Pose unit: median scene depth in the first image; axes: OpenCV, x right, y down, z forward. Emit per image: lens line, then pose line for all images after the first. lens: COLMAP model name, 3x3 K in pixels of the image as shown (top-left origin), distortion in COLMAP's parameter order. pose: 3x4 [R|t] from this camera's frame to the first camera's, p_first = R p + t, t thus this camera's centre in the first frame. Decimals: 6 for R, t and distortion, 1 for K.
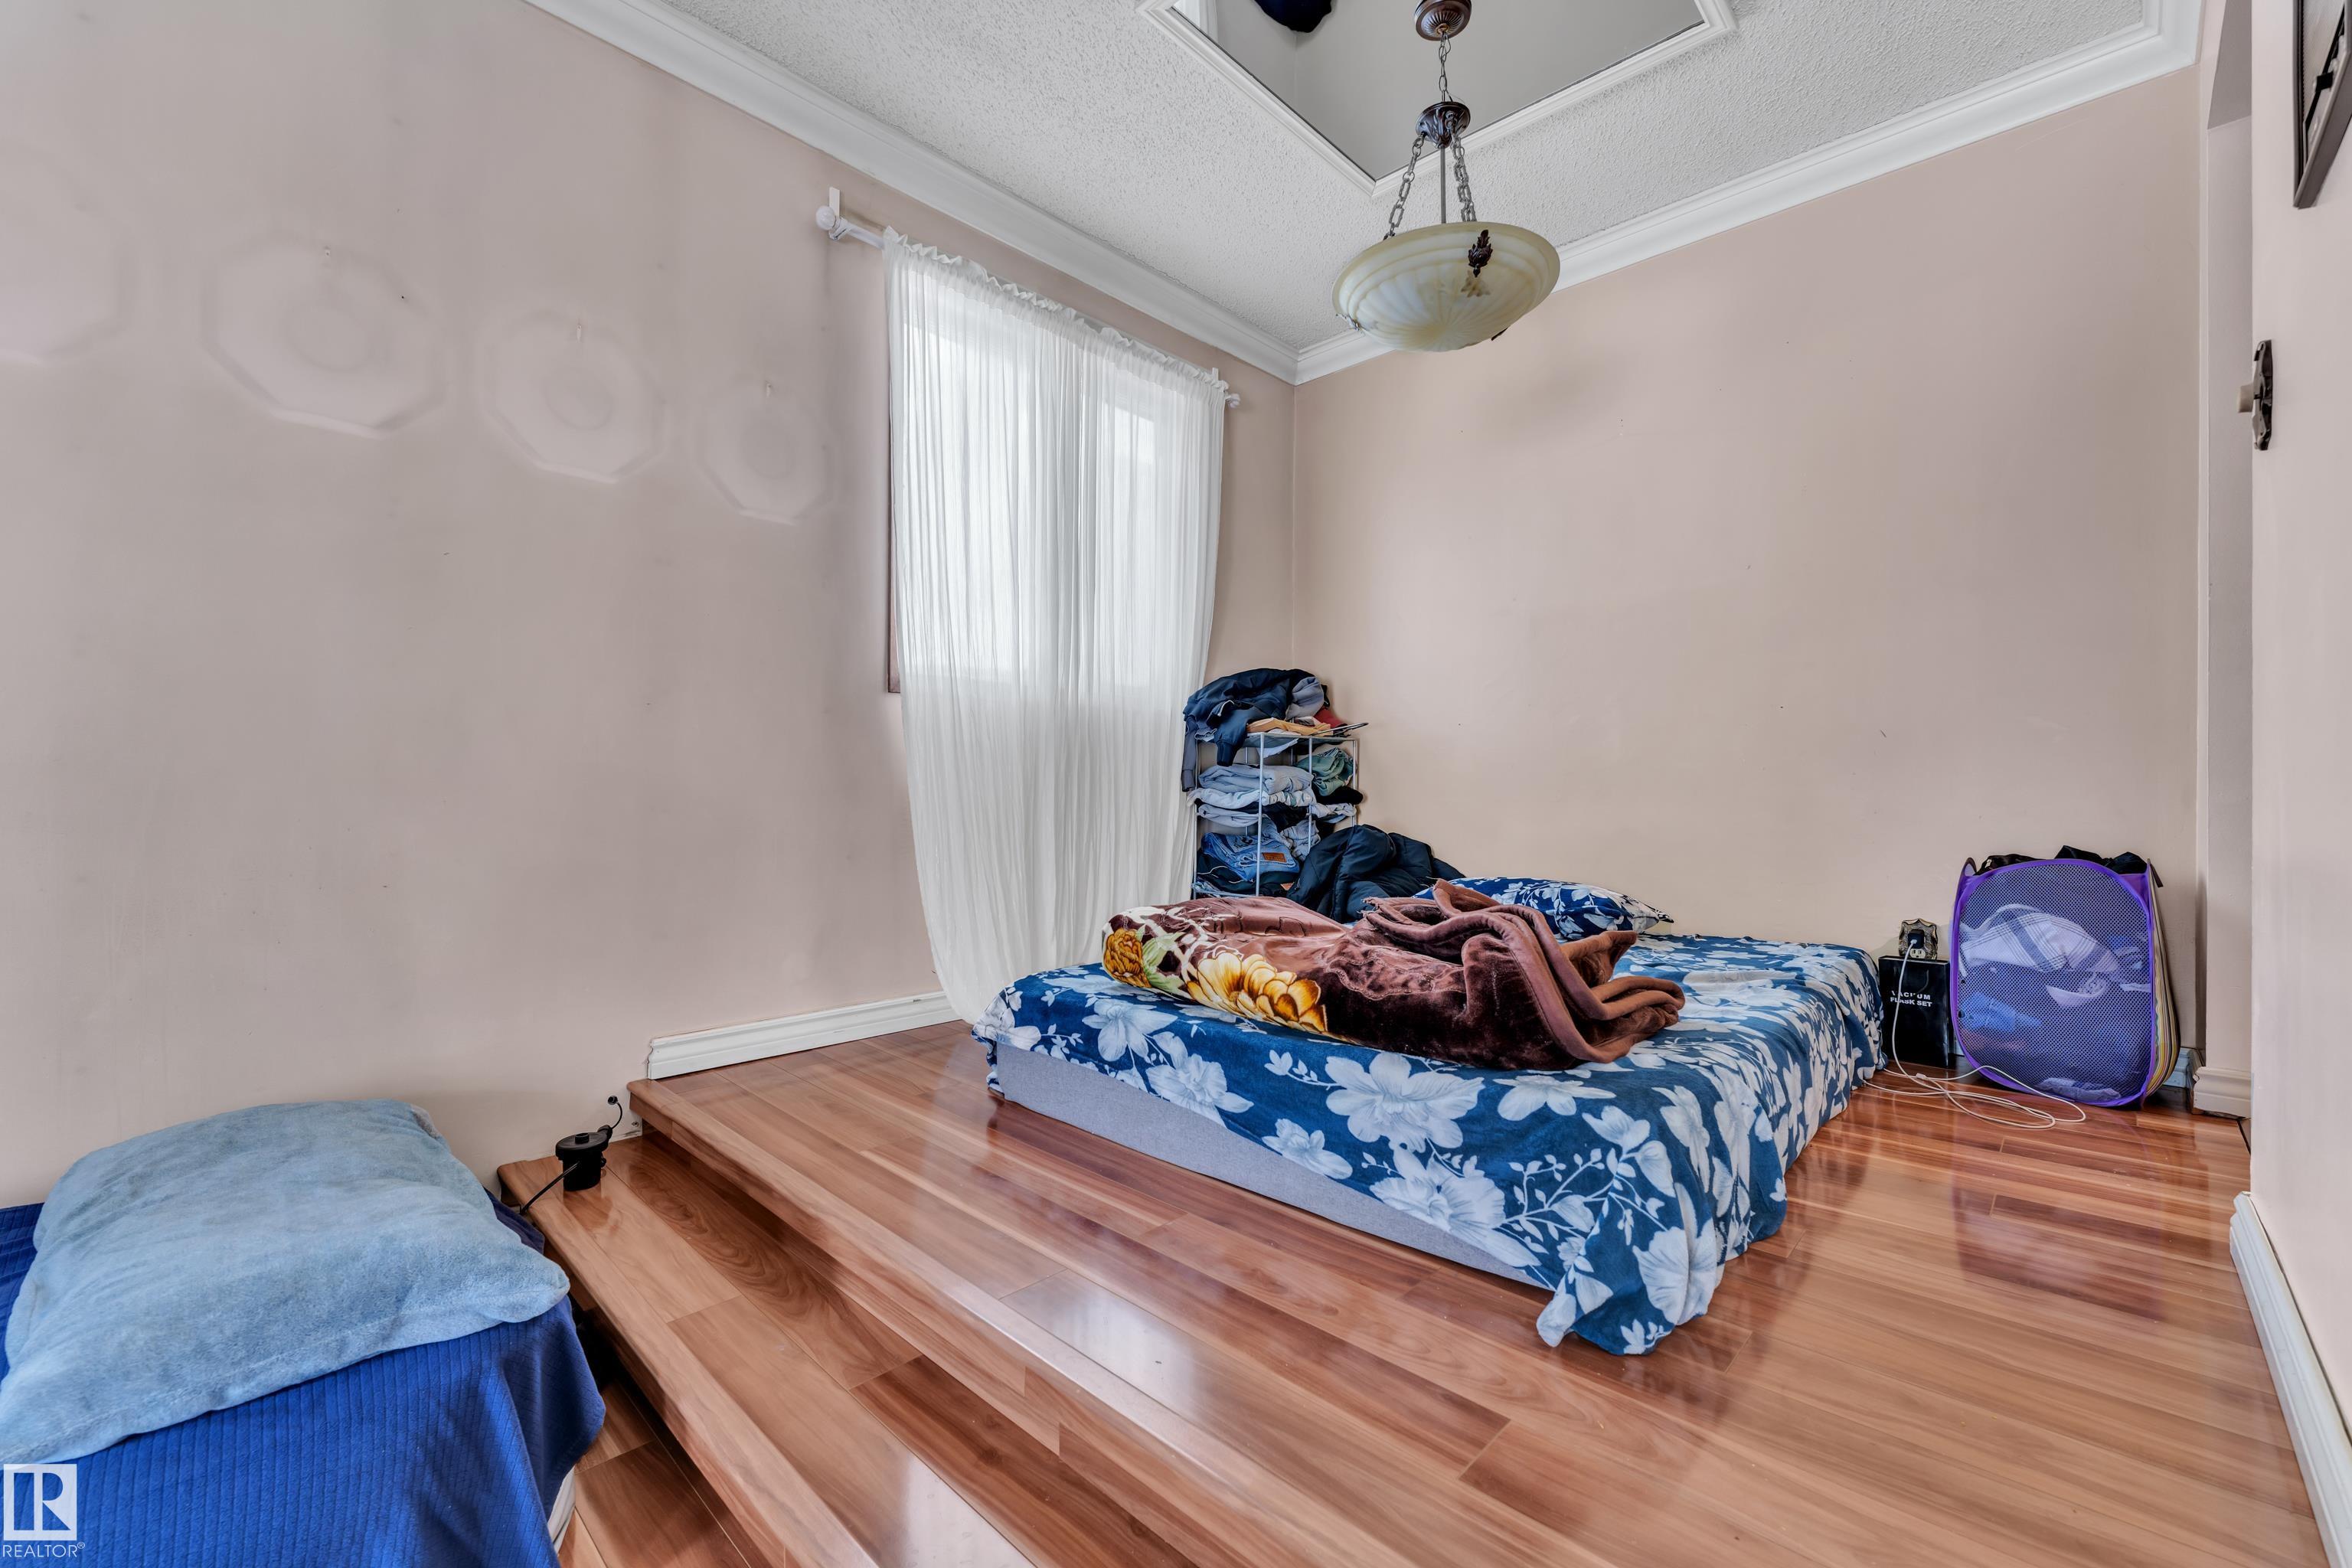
lens RADIAL K [[950.8, 0, 1173.0], [0, 950.8, 791.0], [0, 0, 1]] dist [-0.002809, 0.000665]
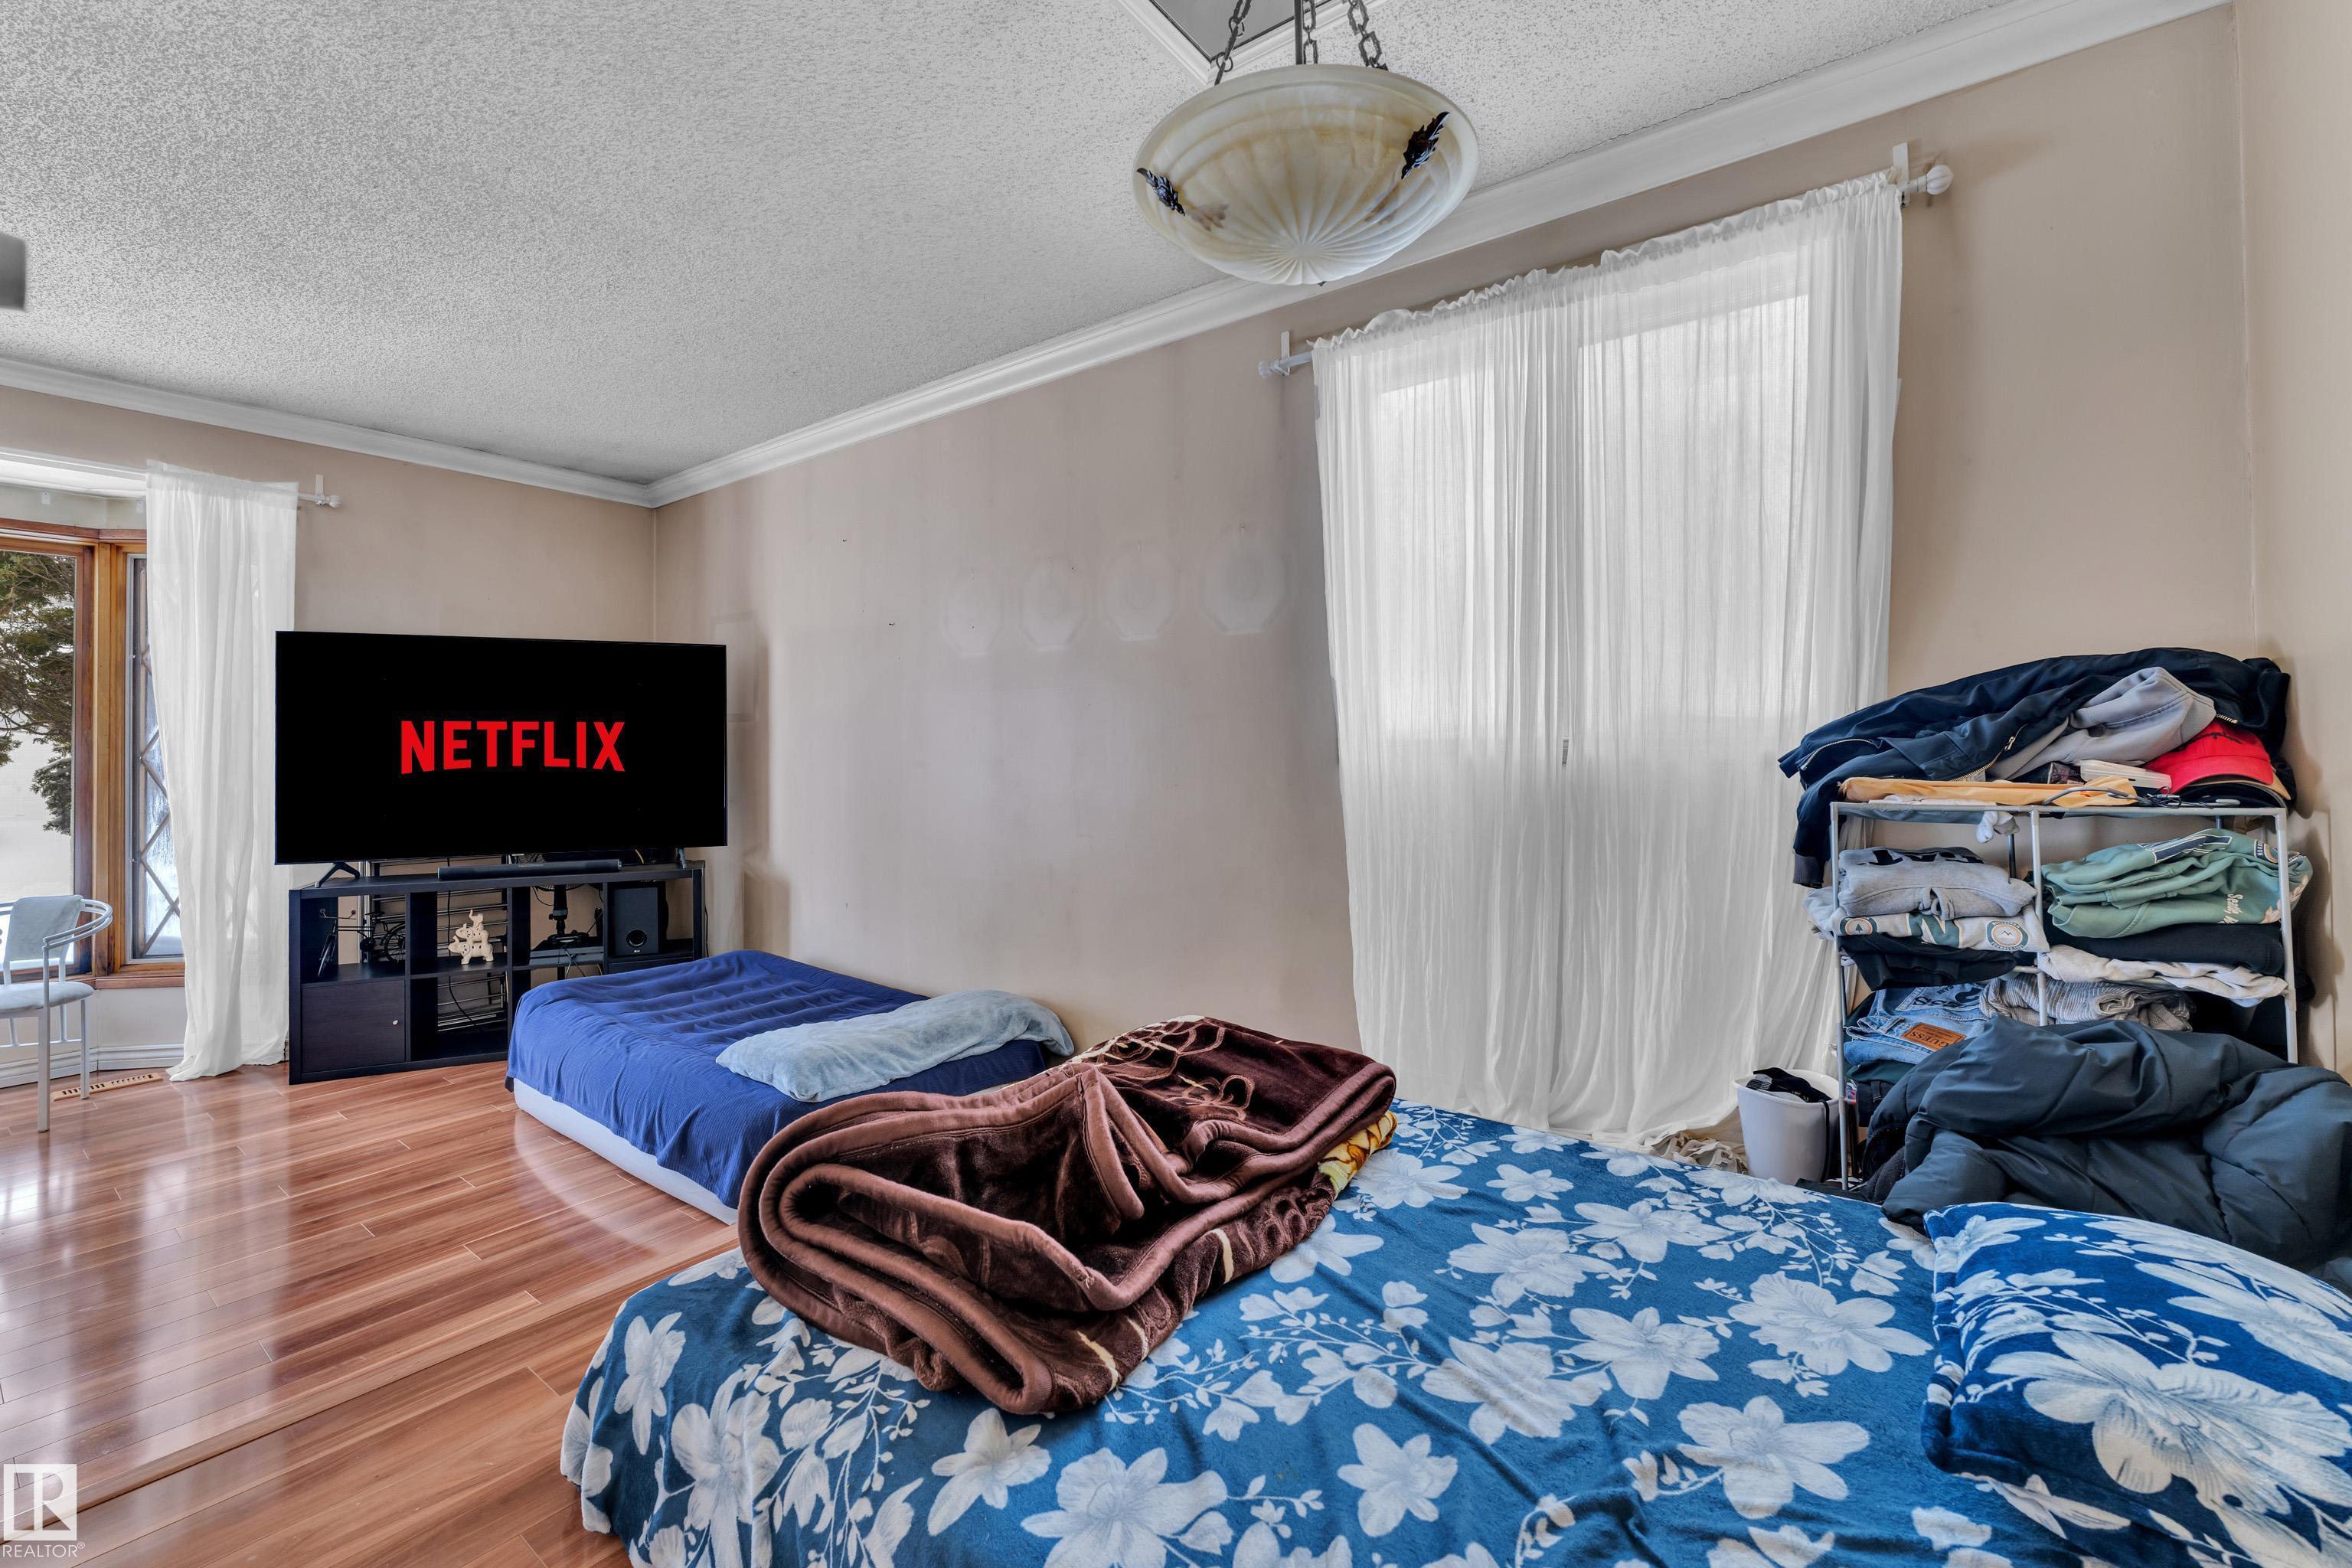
lens RADIAL K [[950.8, 0, 1175.5], [0, 950.8, 762.8], [0, 0, 1]] dist [-0.002809, 0.000665]
pose [[0.138312, 0.006008, -0.990371, 0.955331], [0.002570, 0.999976, 0.006425, -0.144115], [0.990385, -0.003434, 0.138293, 0.858783]]
